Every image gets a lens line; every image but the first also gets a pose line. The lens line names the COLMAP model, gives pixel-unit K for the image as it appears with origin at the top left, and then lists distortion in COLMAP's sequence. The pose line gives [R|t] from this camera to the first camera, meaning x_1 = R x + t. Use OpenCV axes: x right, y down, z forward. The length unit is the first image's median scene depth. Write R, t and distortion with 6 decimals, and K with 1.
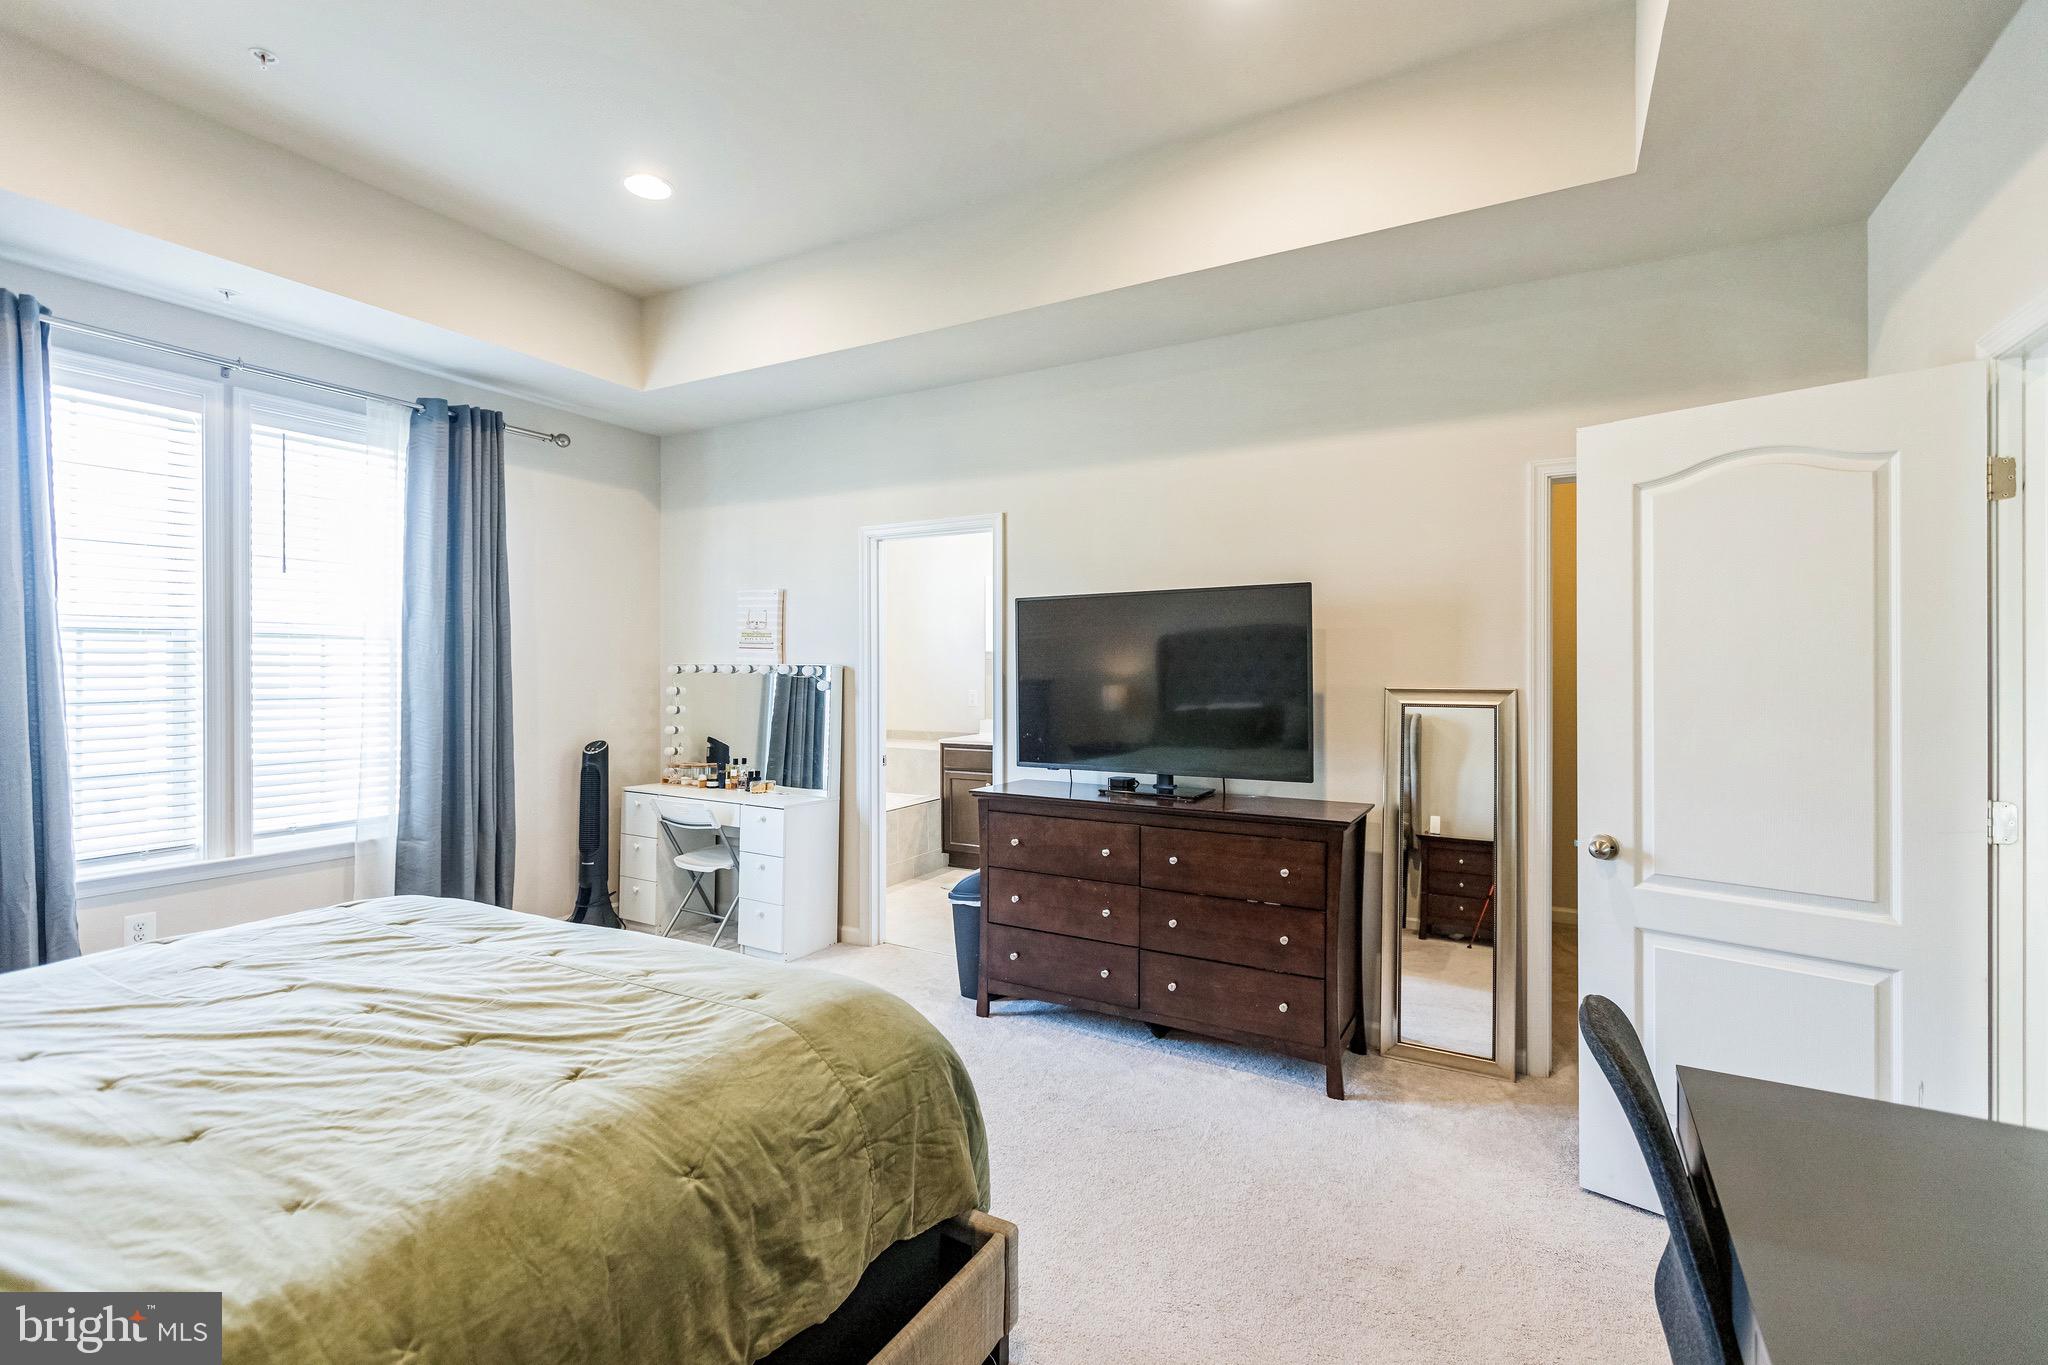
lens RADIAL K [[913.2, 0, 1019.6], [0, 913.2, 675.3], [0, 0, 1]] dist [0.005492, -0.001992]
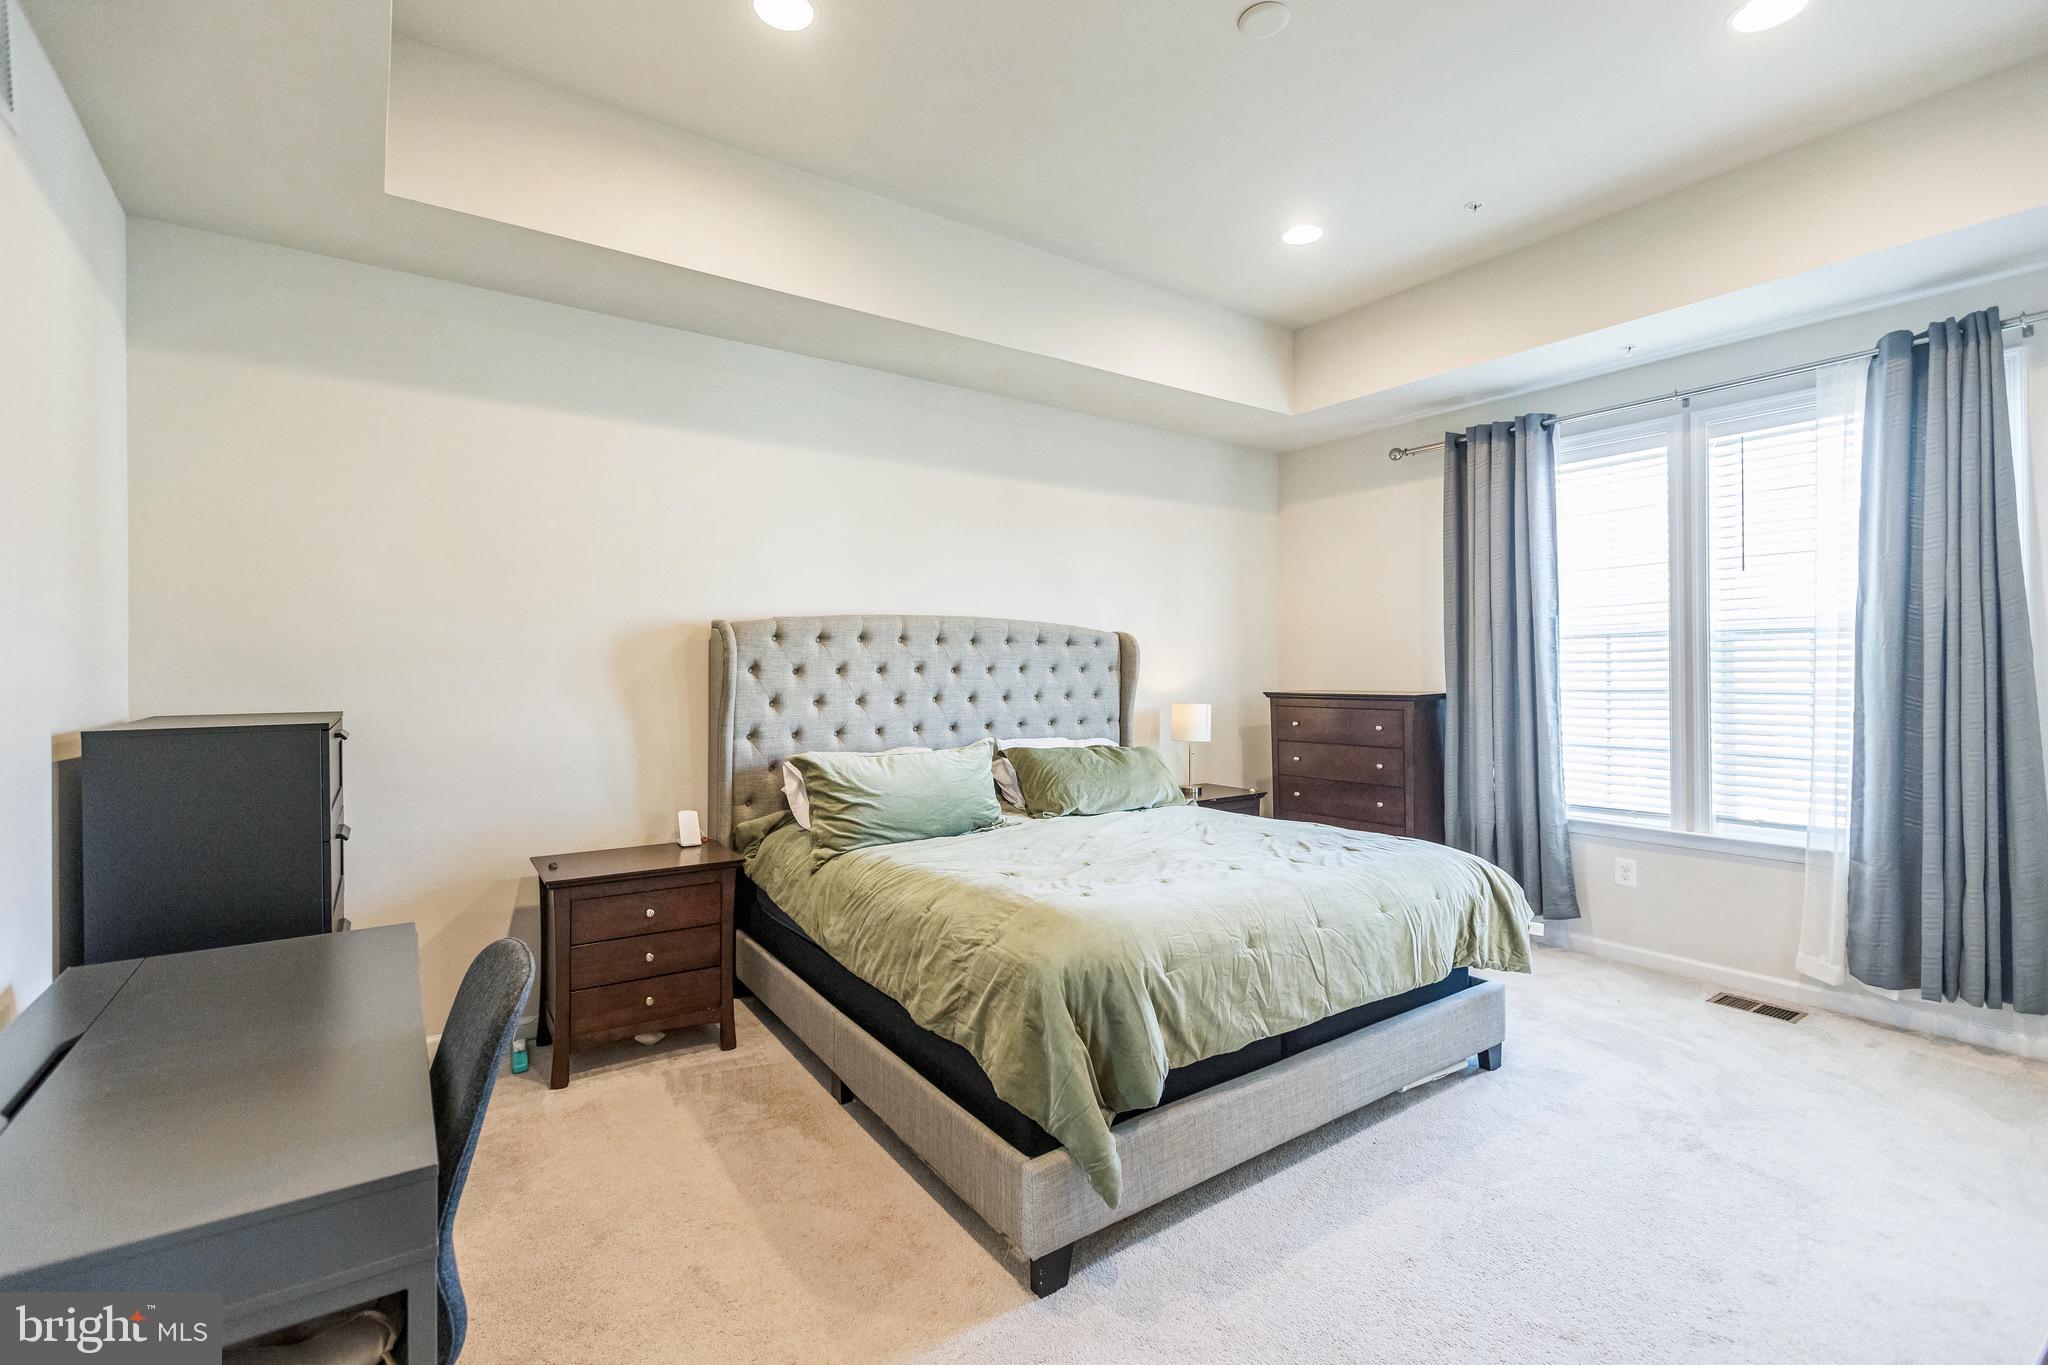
lens RADIAL K [[913.2, 0, 1022.6], [0, 913.2, 666.8], [0, 0, 1]] dist [0.005492, -0.001992]
pose [[-0.422856, -0.003273, -0.906191, 0.460690], [-0.001787, 0.999995, -0.002777, 0.000502], [0.906195, 0.000445, -0.422859, 0.671739]]
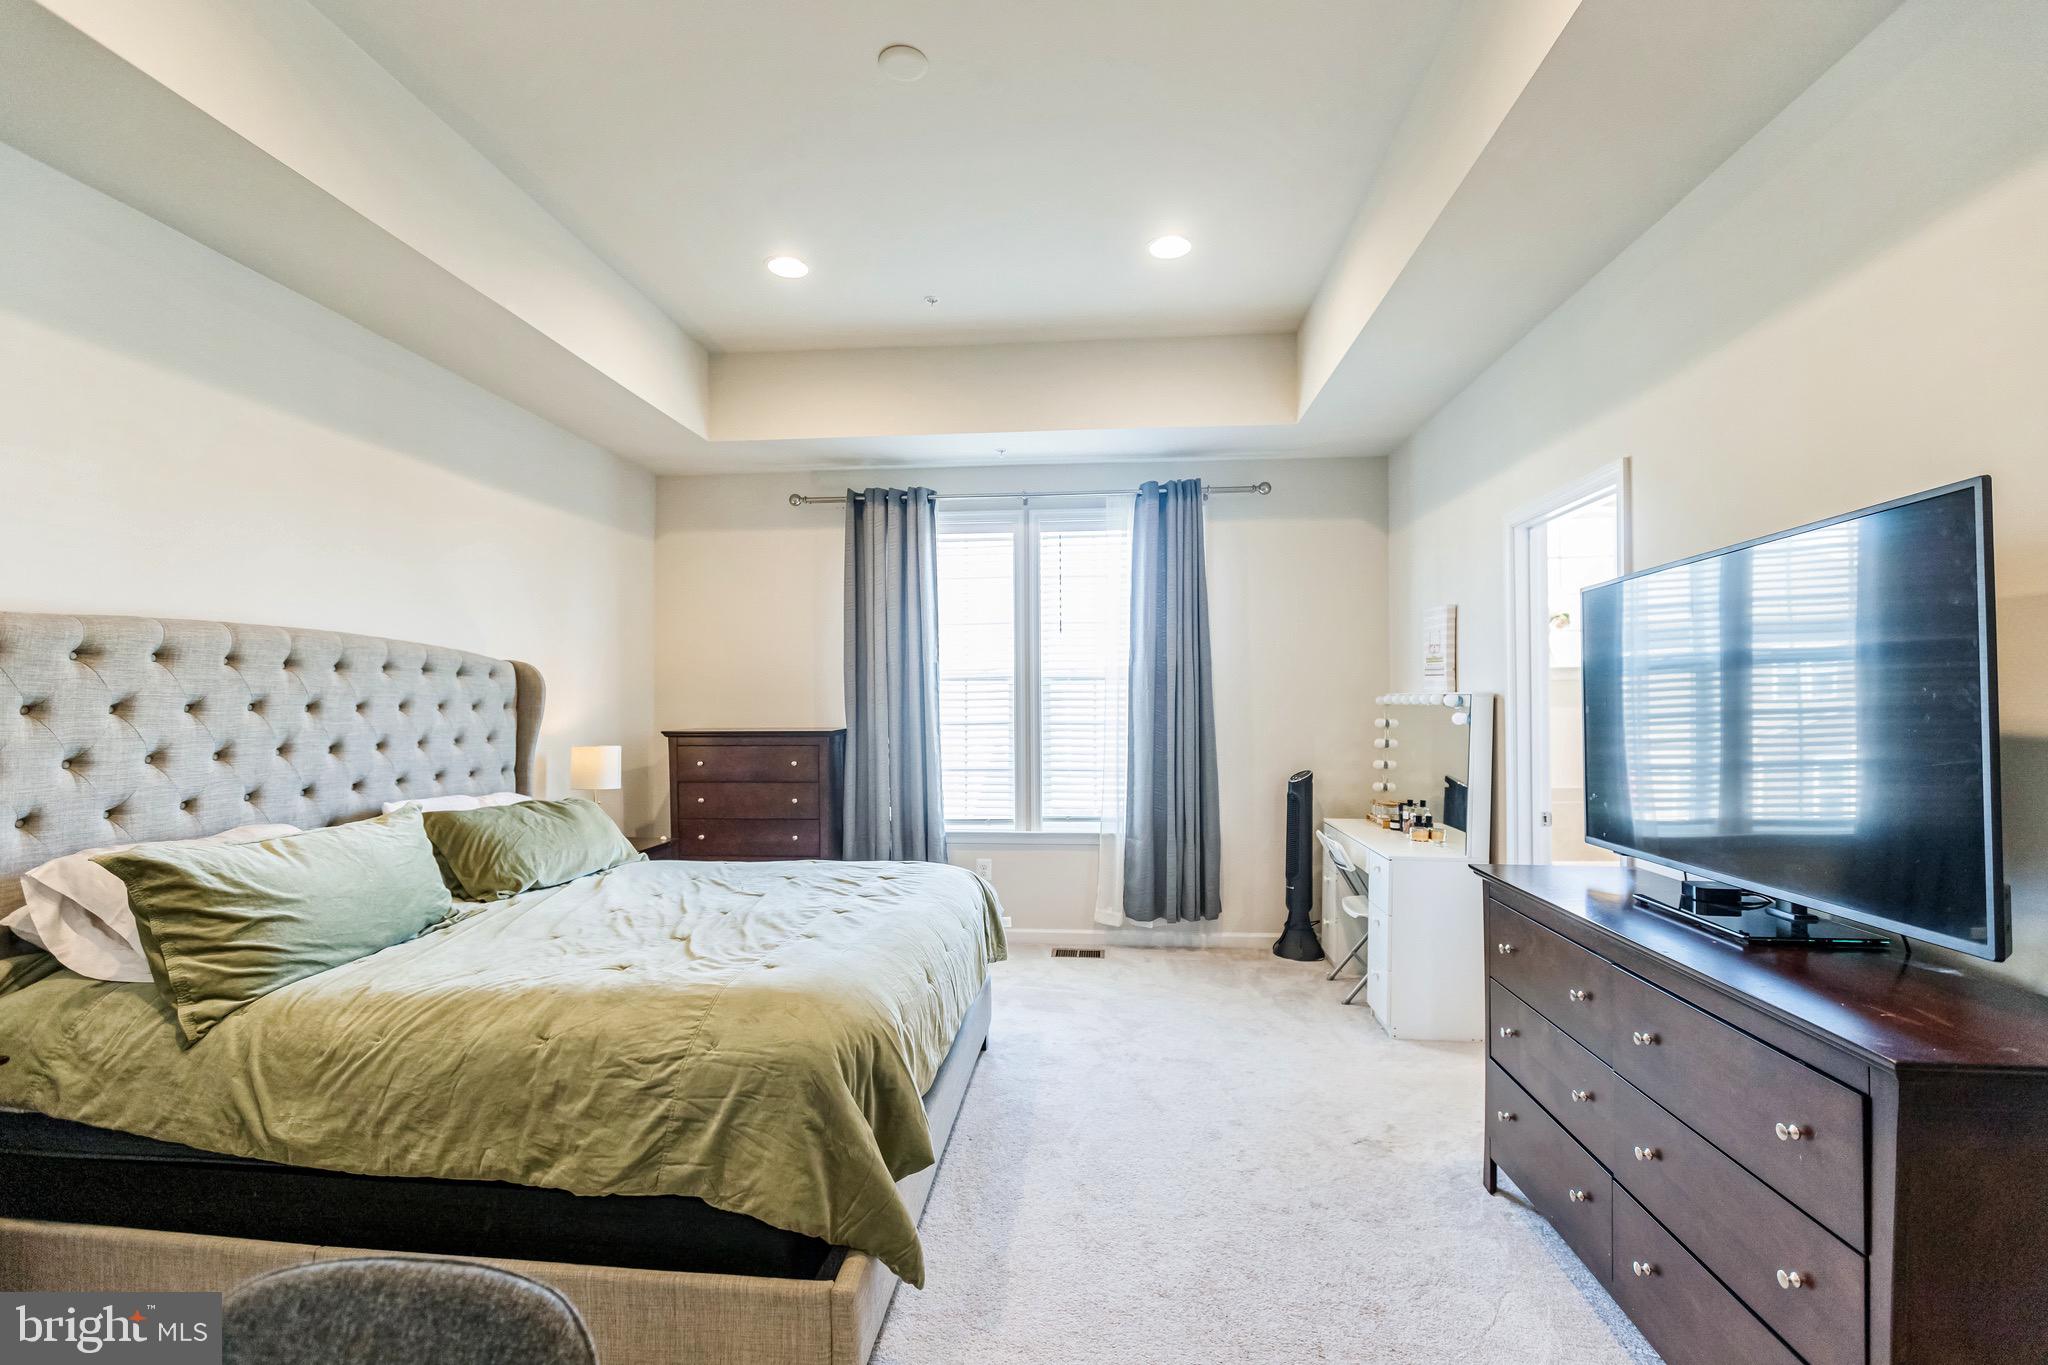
lens RADIAL K [[913.2, 0, 1019.1], [0, 913.2, 701.9], [0, 0, 1]] dist [0.005492, -0.001992]
pose [[0.408505, -0.006805, -0.912731, 0.428604], [0.000202, 0.999973, -0.007366, 0.002432], [0.912756, 0.002825, 0.408495, 0.356649]]
